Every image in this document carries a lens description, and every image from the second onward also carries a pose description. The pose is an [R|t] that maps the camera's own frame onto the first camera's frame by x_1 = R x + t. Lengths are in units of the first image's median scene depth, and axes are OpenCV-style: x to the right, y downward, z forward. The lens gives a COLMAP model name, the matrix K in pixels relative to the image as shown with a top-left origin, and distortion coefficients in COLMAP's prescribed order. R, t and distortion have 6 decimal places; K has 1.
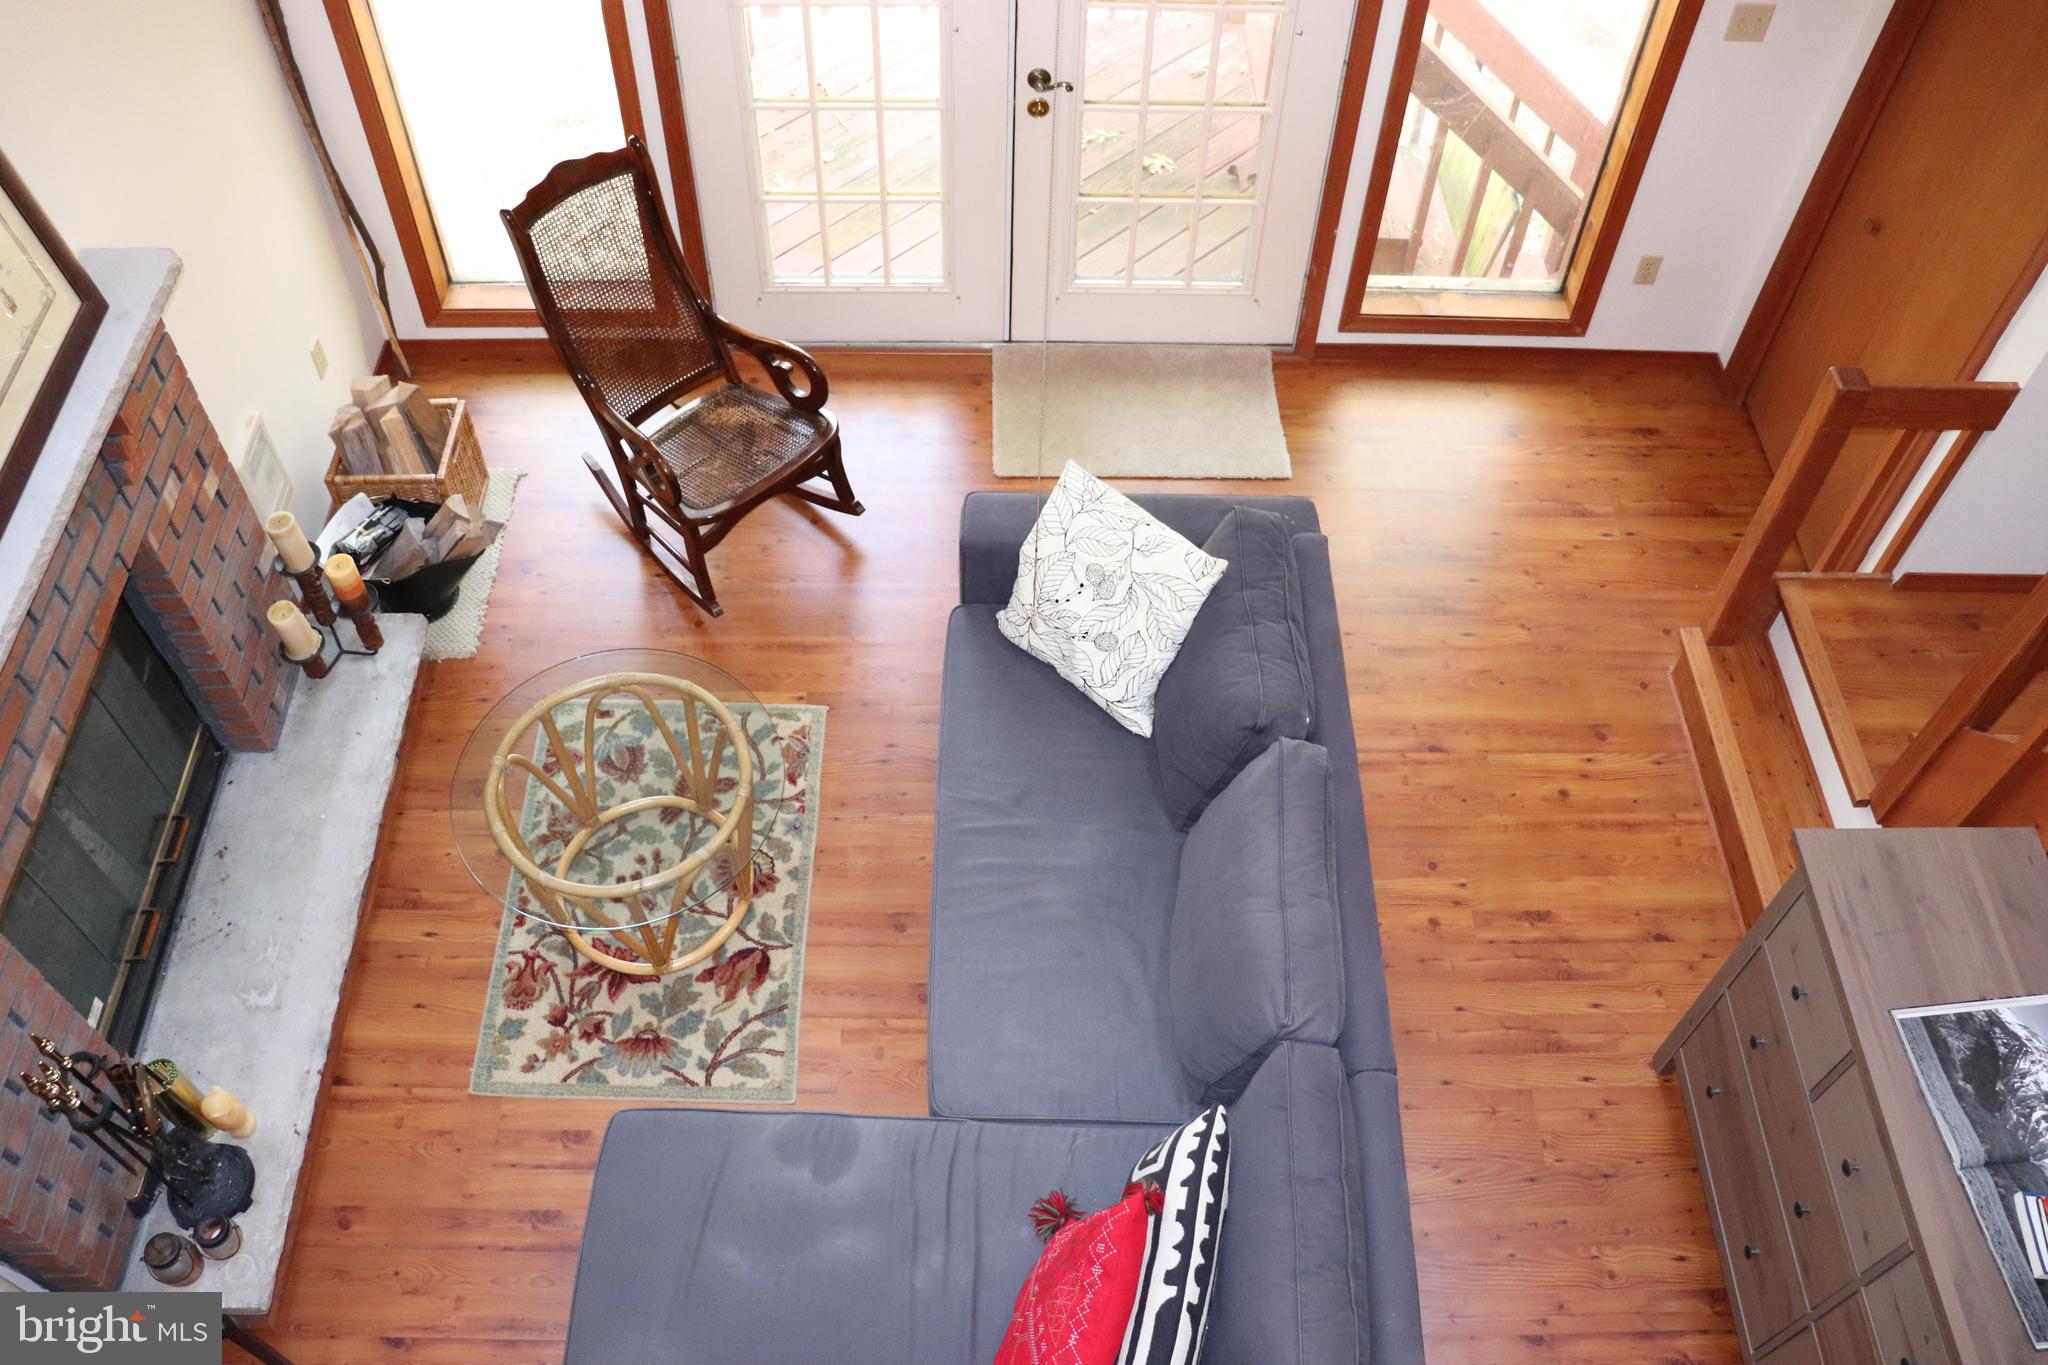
lens RADIAL K [[1690.7, 0, 1020.8], [0, 1690.7, 695.0], [0, 0, 1]] dist [-0.177334, 0.162276]
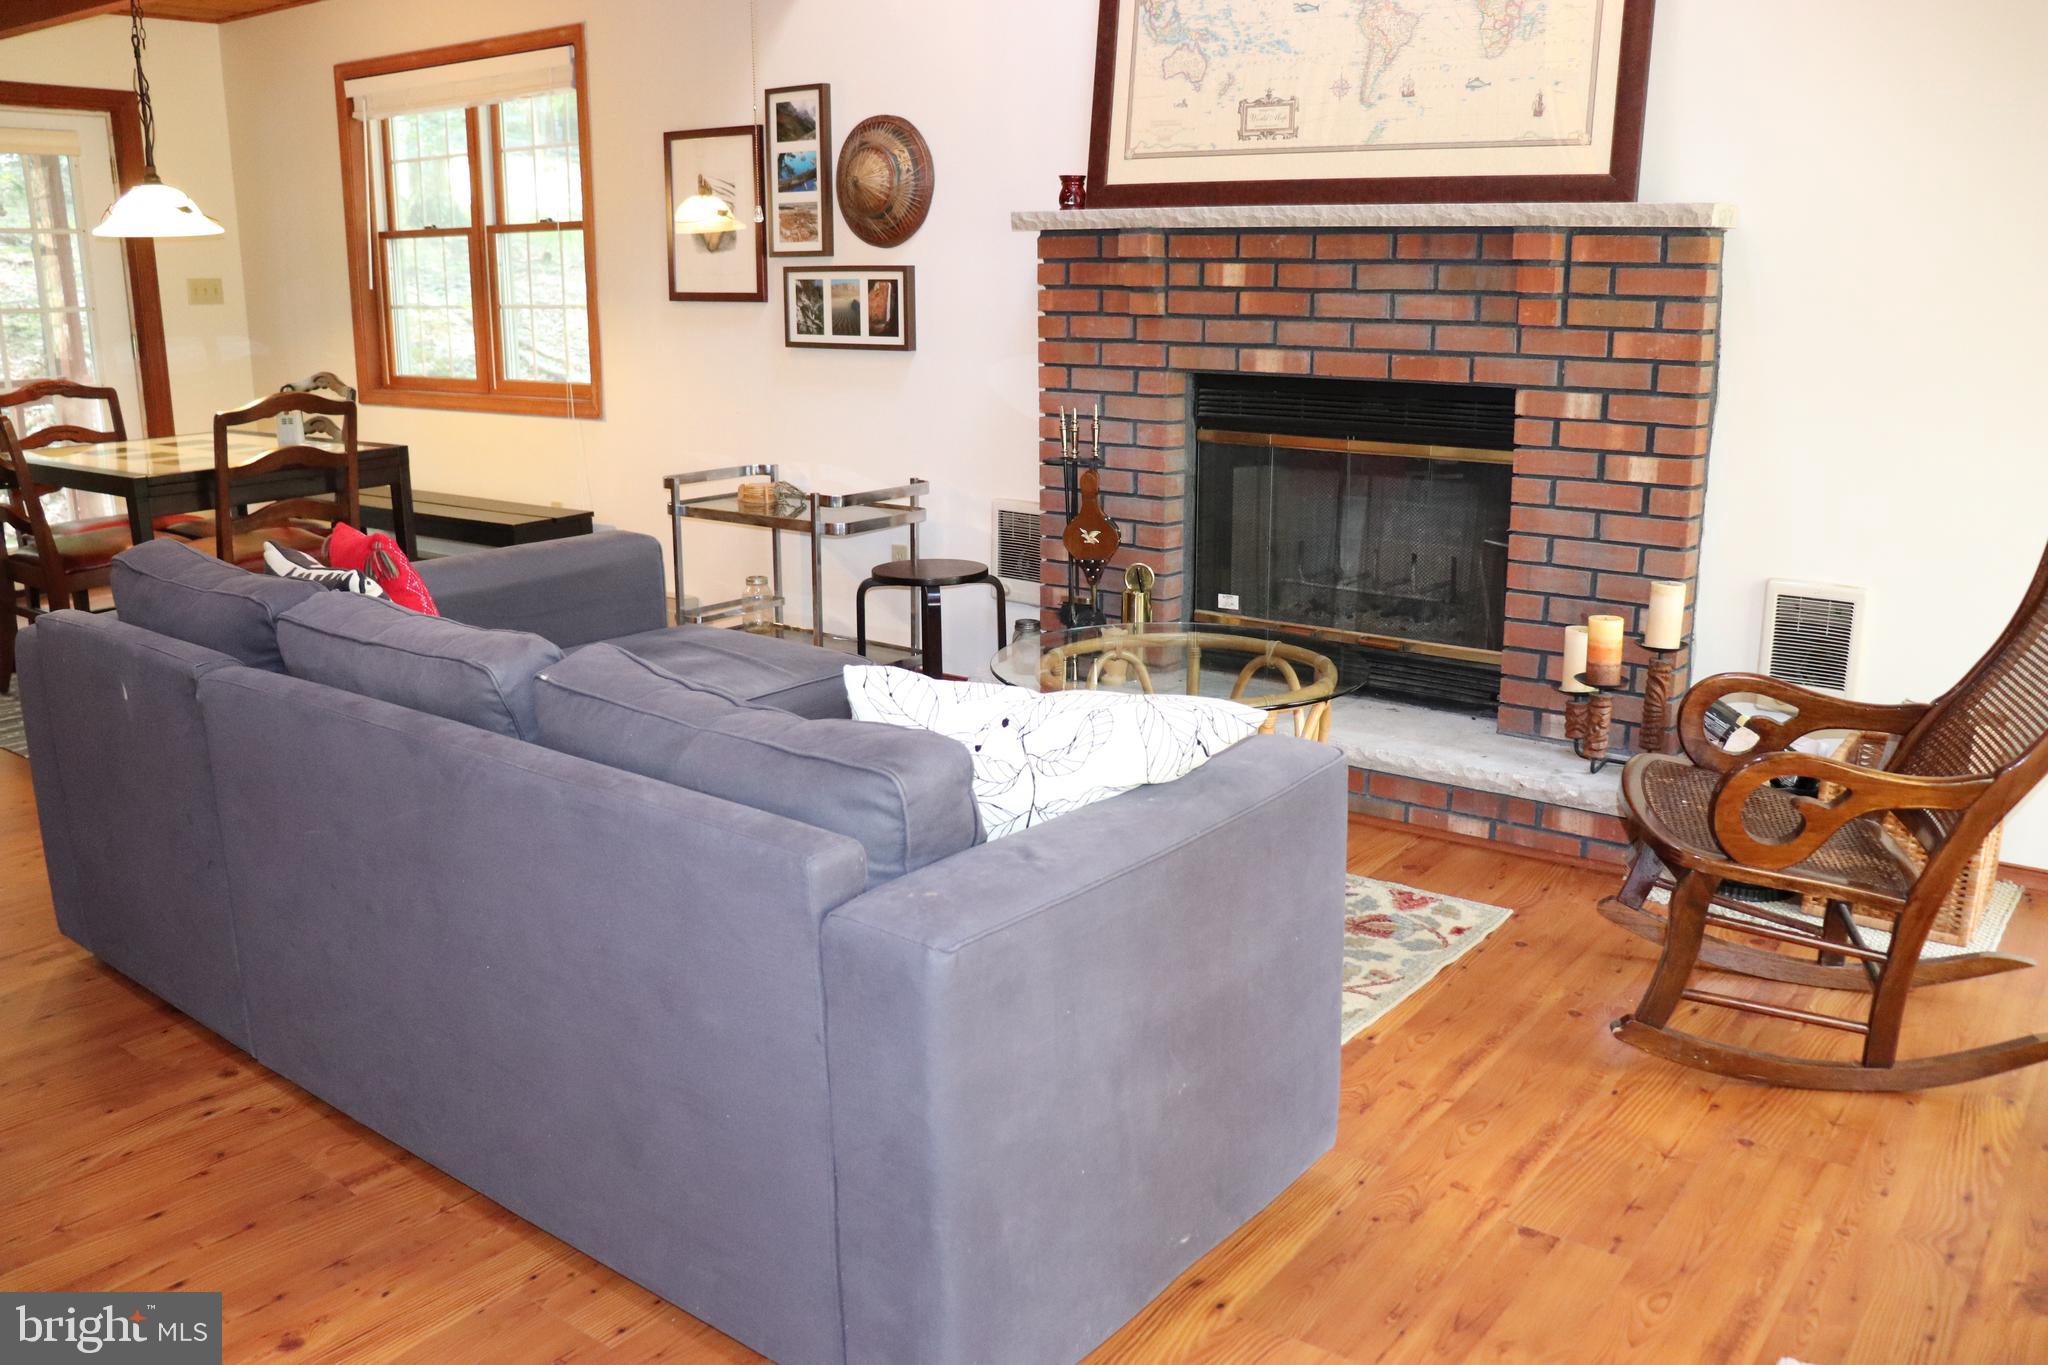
lens RADIAL K [[1686.6, 0, 1020.8], [0, 1686.6, 687.5], [0, 0, 1]] dist [-0.178710, 0.163774]
pose [[-0.614340, 0.176547, -0.769037, 0.458612], [-0.639606, 0.459314, 0.616389, -0.403260], [0.462051, 0.870553, -0.169254, 1.032517]]
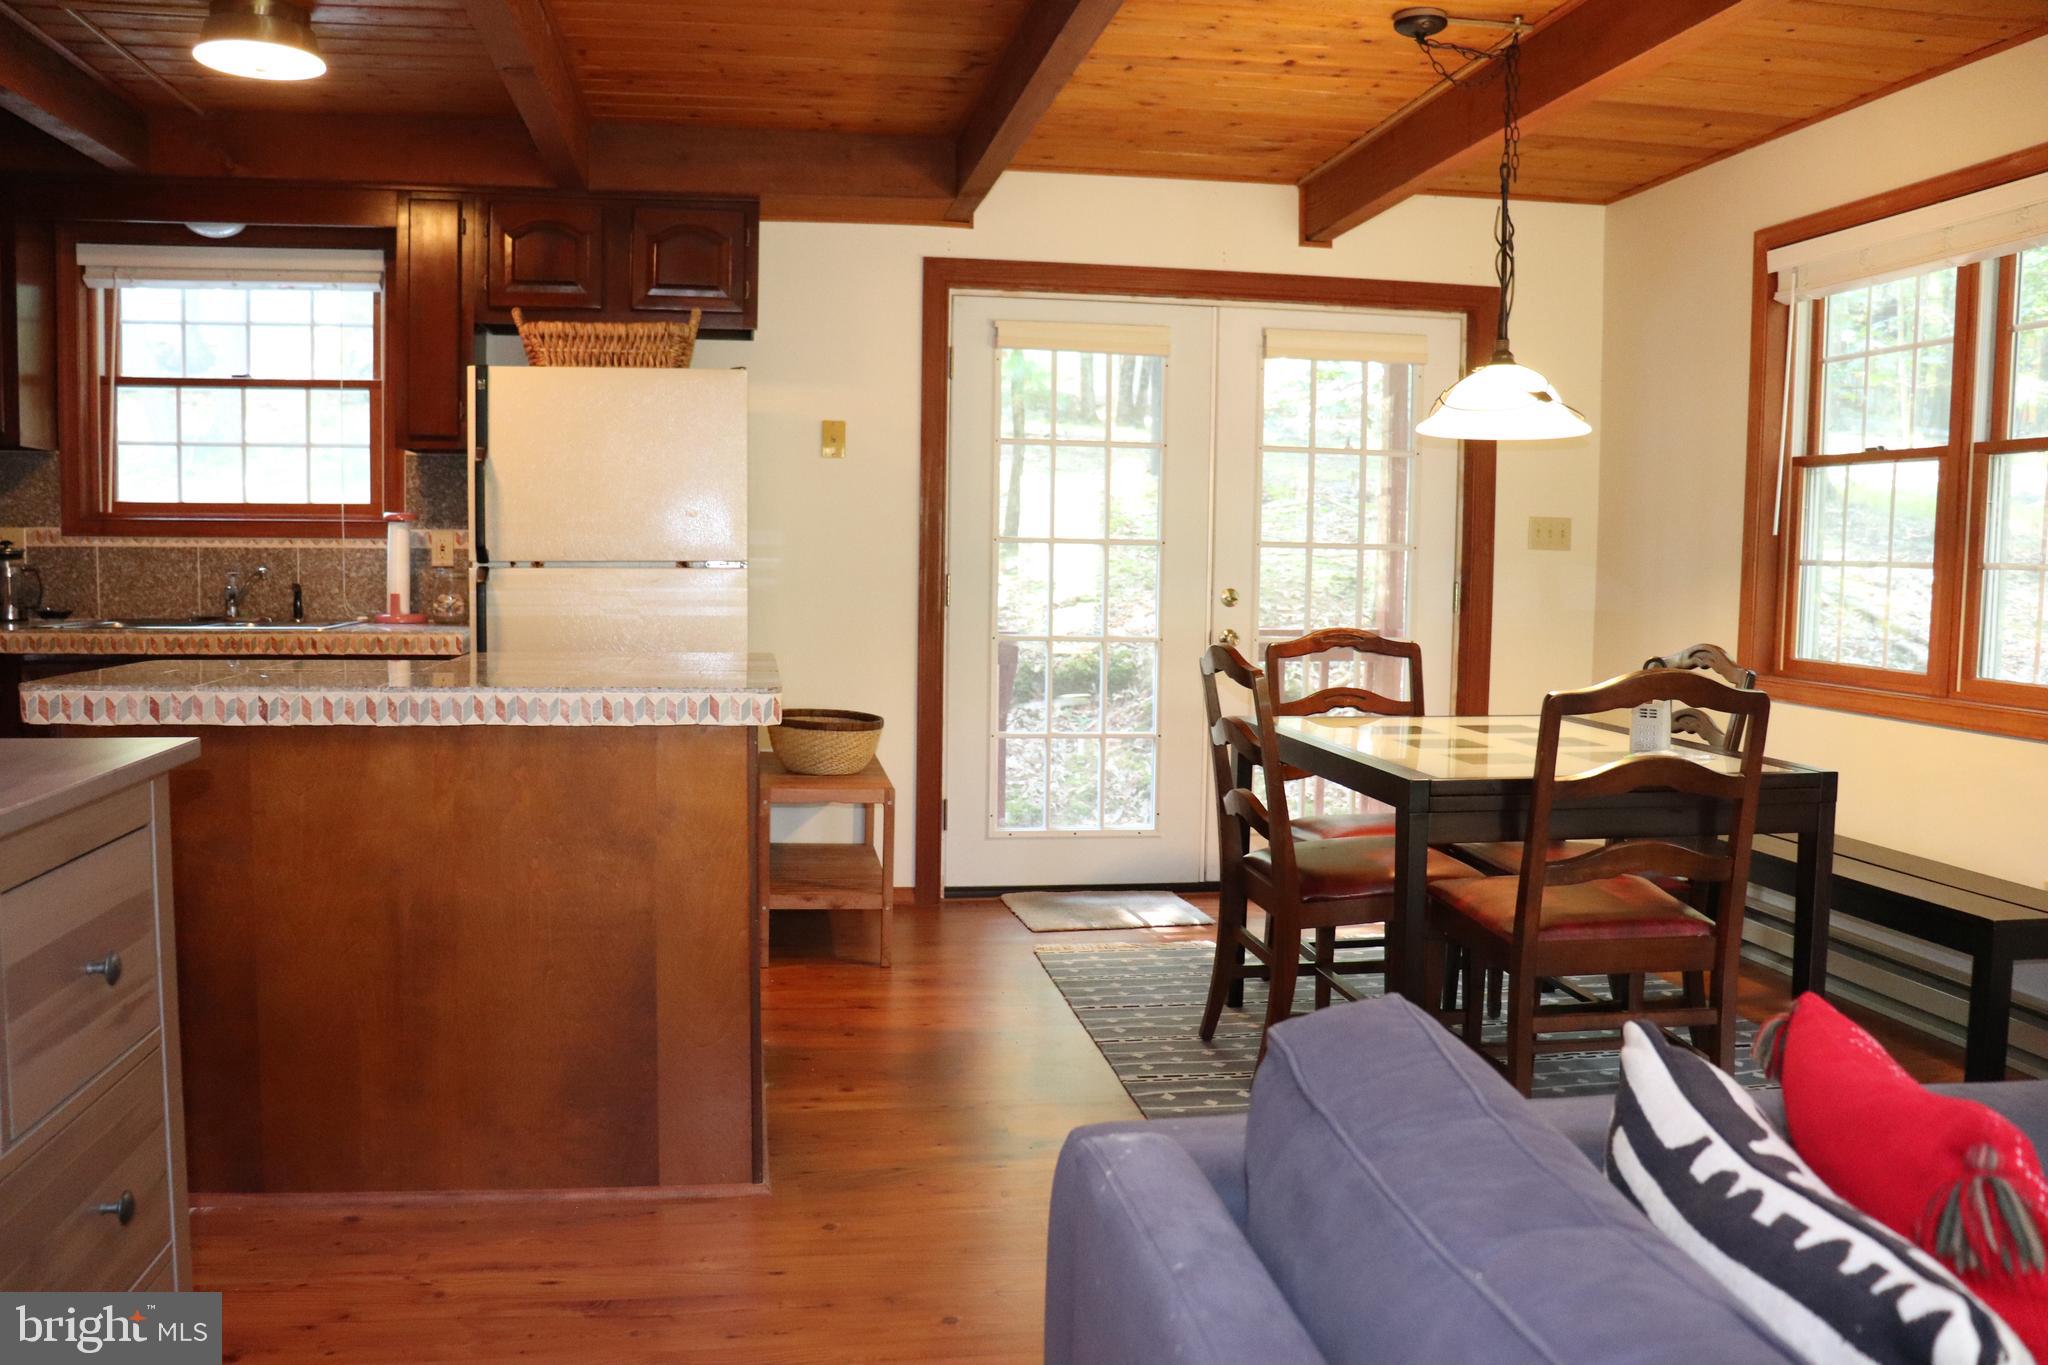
lens RADIAL K [[1690.7, 0, 1020.8], [0, 1690.7, 695.0], [0, 0, 1]] dist [-0.177334, 0.162276]
pose [[-0.987837, -0.021557, -0.153993, 0.233773], [-0.142596, 0.520512, 0.841863, -0.004756], [0.062007, 0.853582, -0.517254, 0.772012]]
